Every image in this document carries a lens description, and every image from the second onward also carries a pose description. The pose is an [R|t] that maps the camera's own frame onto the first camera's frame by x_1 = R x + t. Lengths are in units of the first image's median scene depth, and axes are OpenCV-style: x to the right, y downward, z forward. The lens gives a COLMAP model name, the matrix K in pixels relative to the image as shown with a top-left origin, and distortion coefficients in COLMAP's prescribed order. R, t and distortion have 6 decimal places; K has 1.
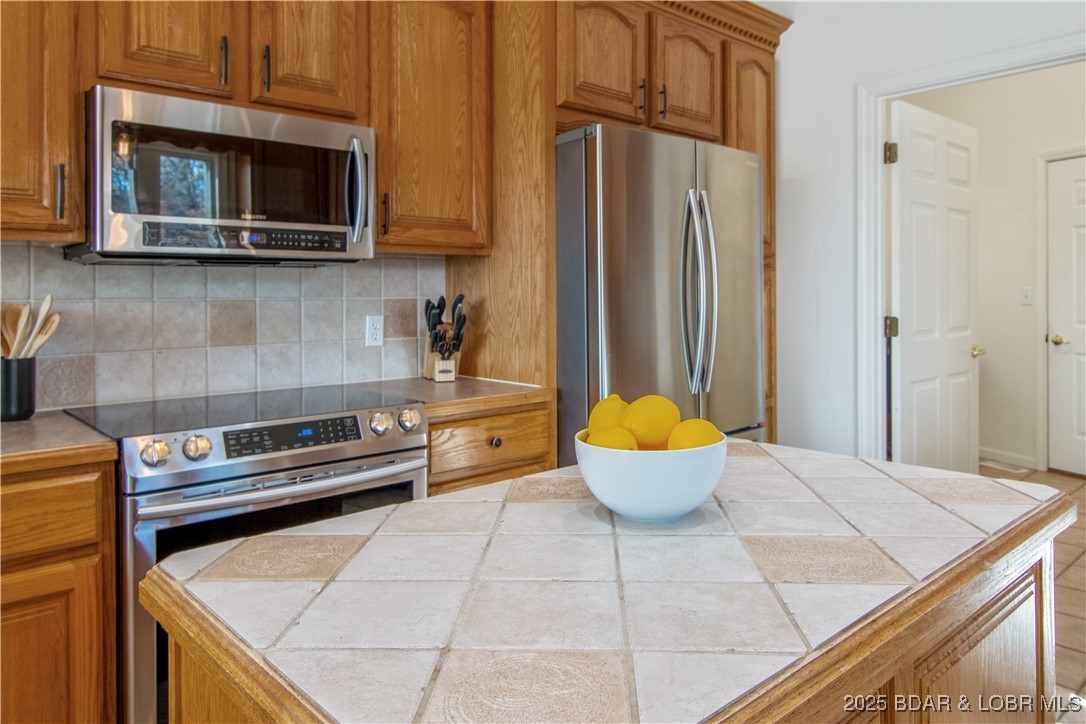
lens RADIAL K [[750.8, 0, 551.7], [0, 750.8, 290.8], [0, 0, 1]] dist [0.000483, -0.000709]
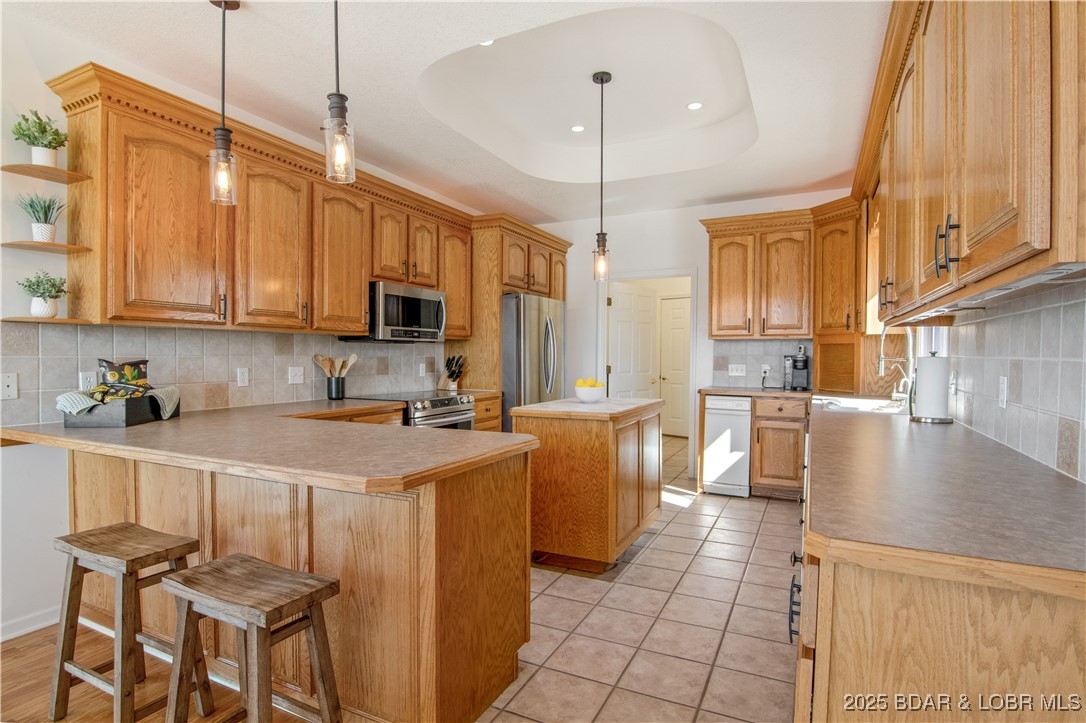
lens RADIAL K [[552.0, 0, 540.7], [0, 552.0, 361.8], [0, 0, 1]] dist [-0.000141, -0.000046]
pose [[0.931748, 0.008312, 0.363010, -0.552675], [-0.014793, 0.999777, 0.015078, -0.005224], [-0.362803, -0.019419, 0.931663, -0.826925]]
